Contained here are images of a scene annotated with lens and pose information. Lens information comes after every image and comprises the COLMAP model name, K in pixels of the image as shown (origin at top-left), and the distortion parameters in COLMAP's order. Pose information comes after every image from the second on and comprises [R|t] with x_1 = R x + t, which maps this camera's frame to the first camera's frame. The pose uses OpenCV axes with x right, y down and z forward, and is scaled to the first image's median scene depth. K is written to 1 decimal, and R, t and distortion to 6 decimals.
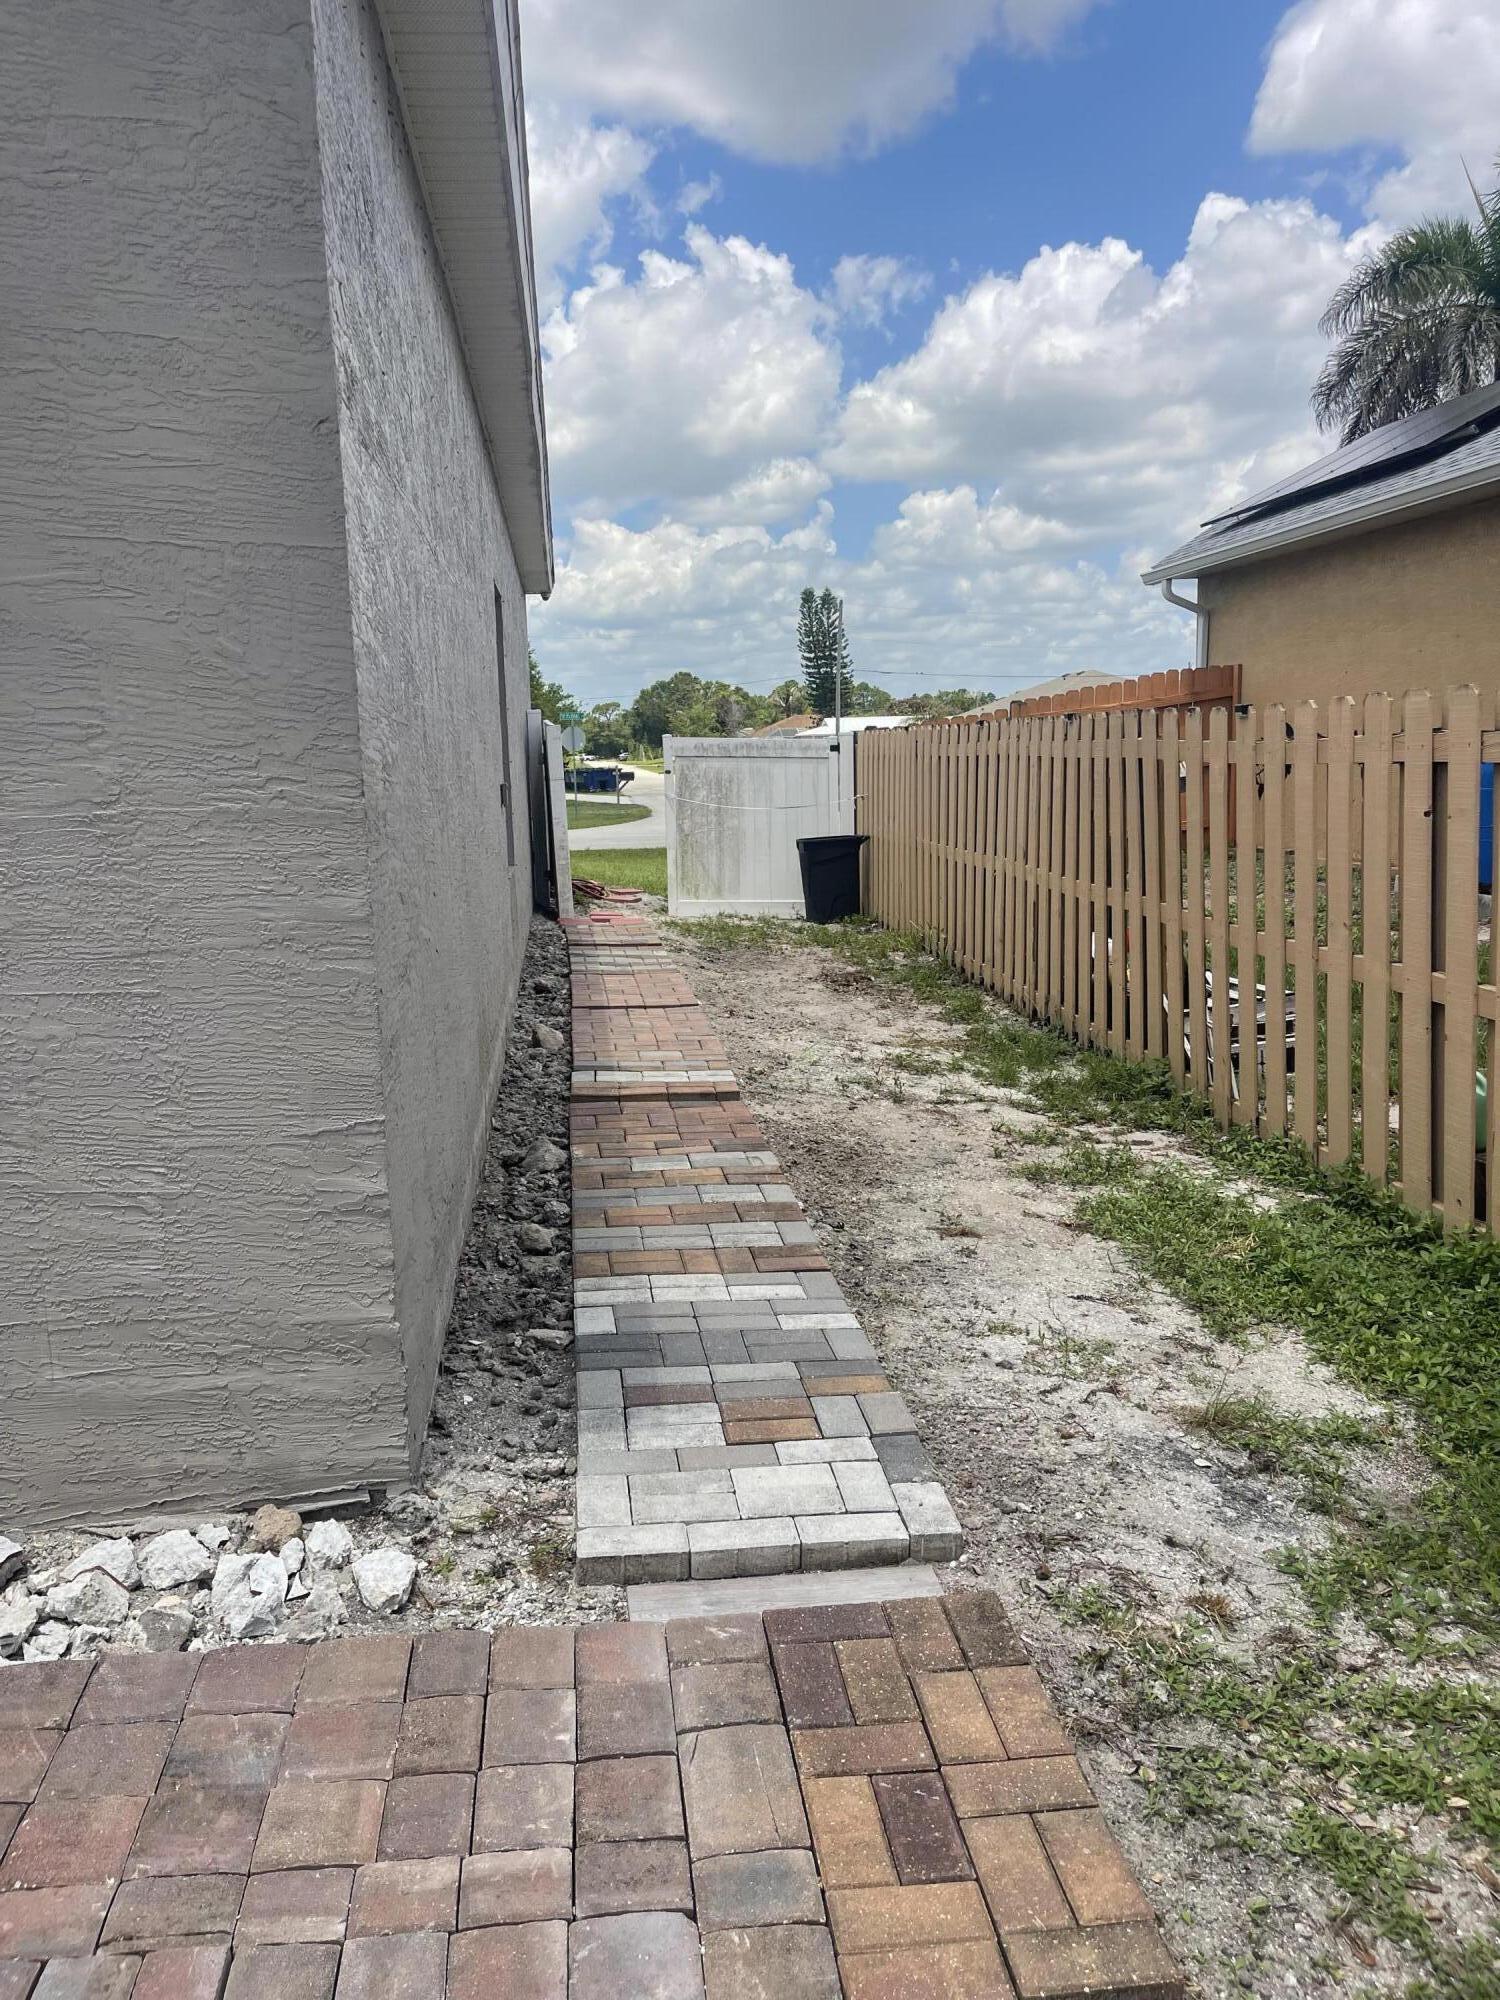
lens RADIAL K [[1533.3, 0, 750.0], [0, 1533.3, 1000.0], [0, 0, 1]] dist [0.049825, -0.060954]
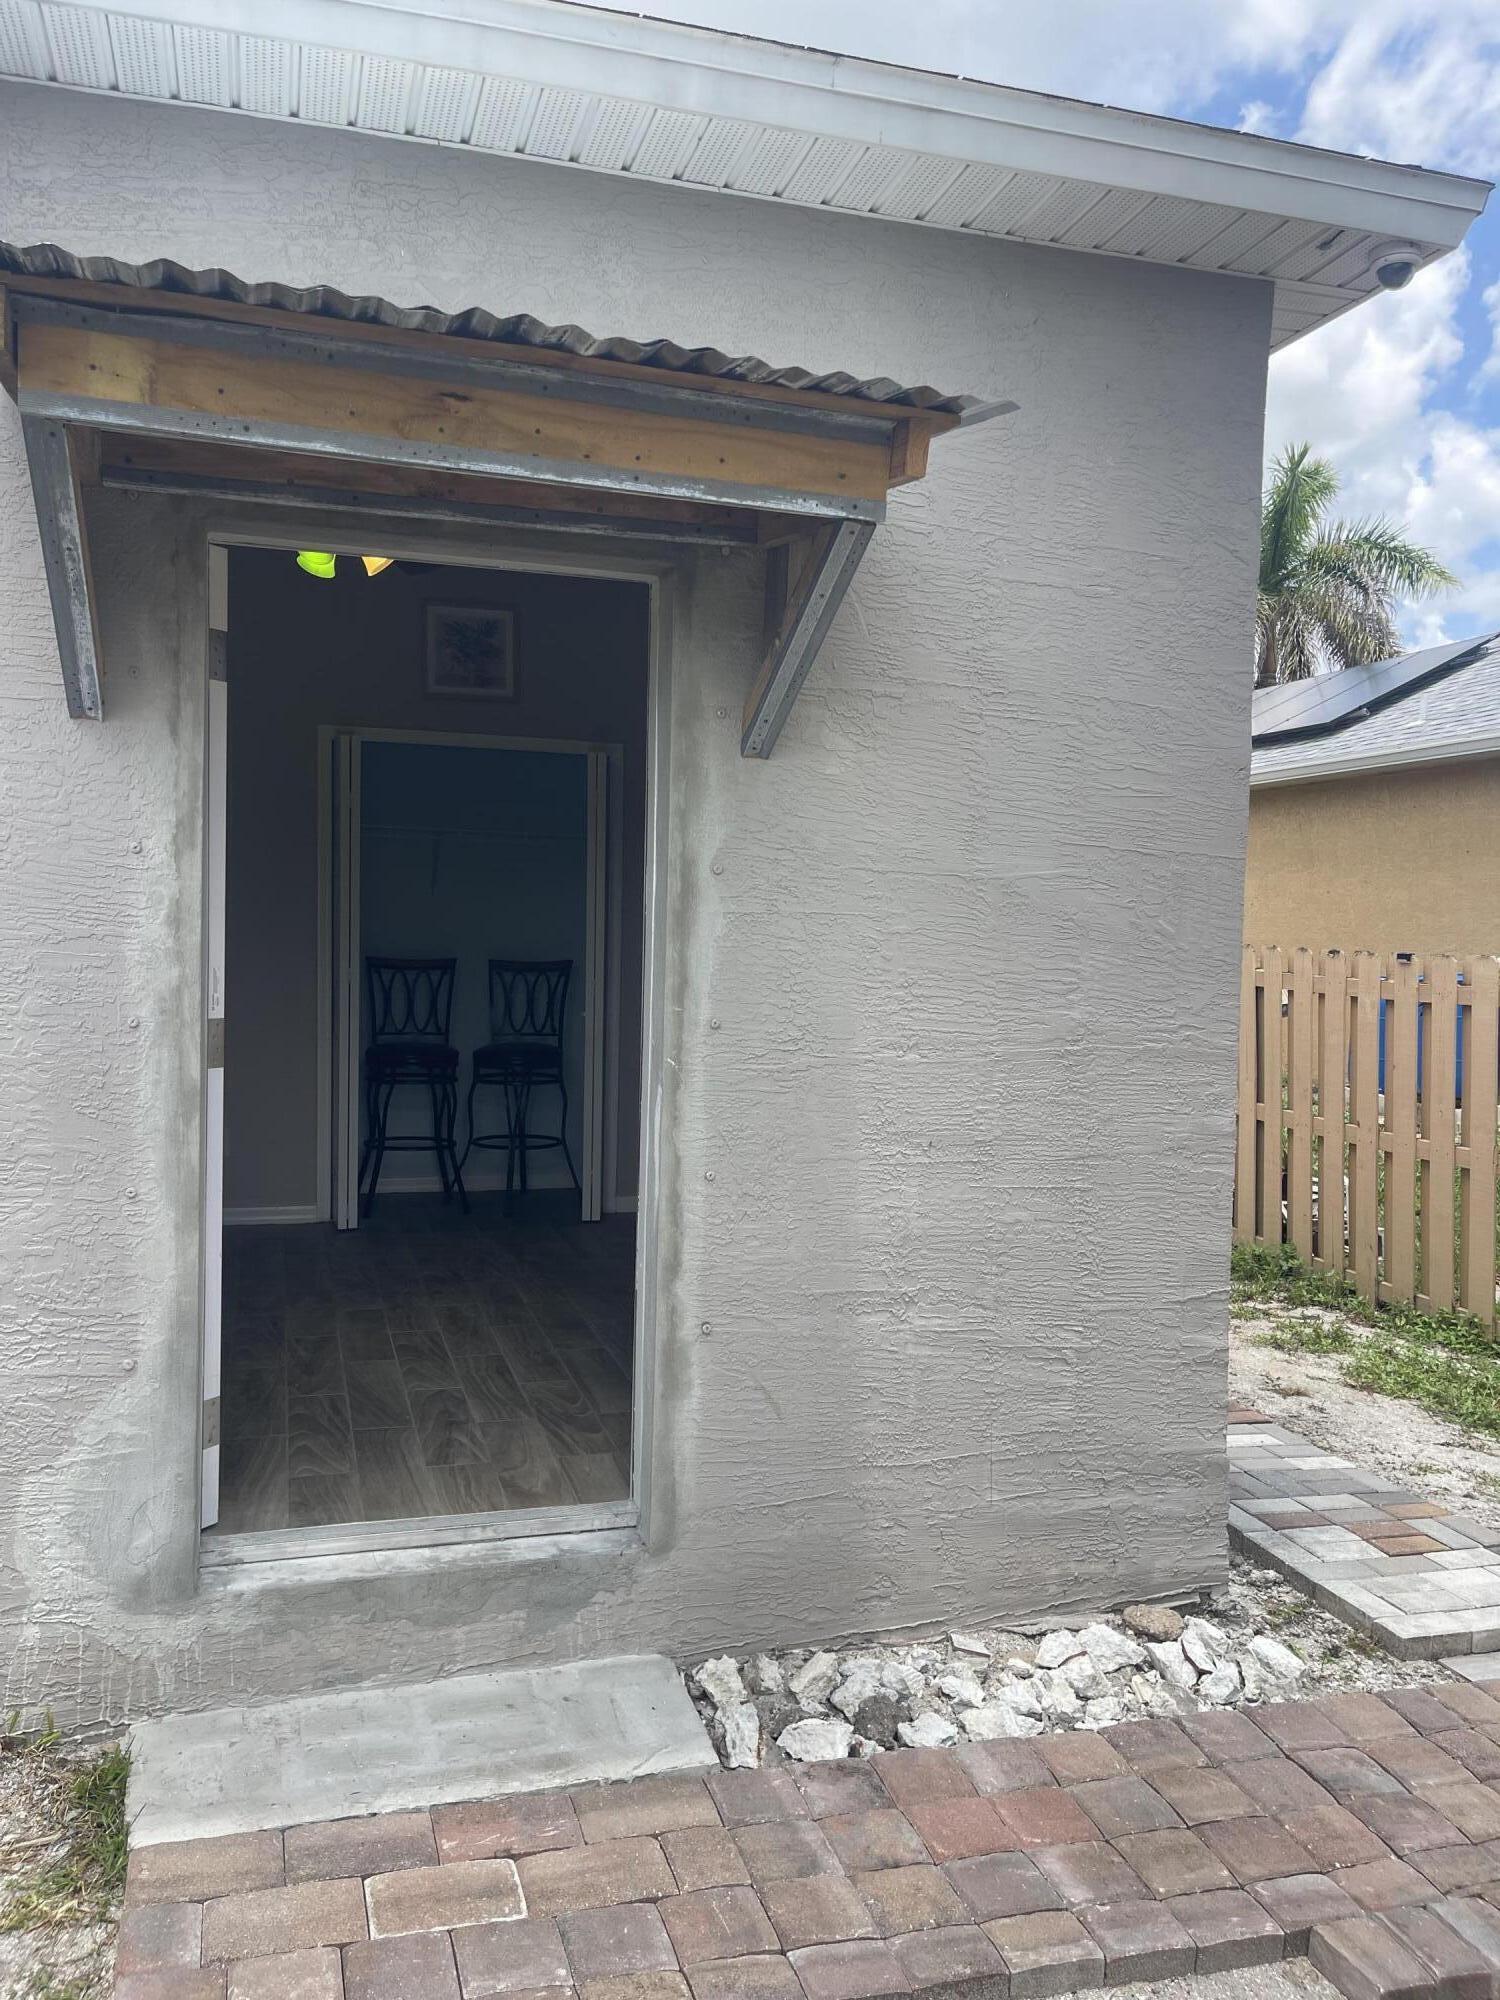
lens RADIAL K [[1533.3, 0, 750.0], [0, 1533.3, 1000.0], [0, 0, 1]] dist [0.049825, -0.060954]
pose [[0.983444, 0.037071, 0.177379, -0.881398], [-0.016237, 0.992941, -0.117494, -0.004727], [-0.180483, 0.112669, 0.977104, -0.216451]]
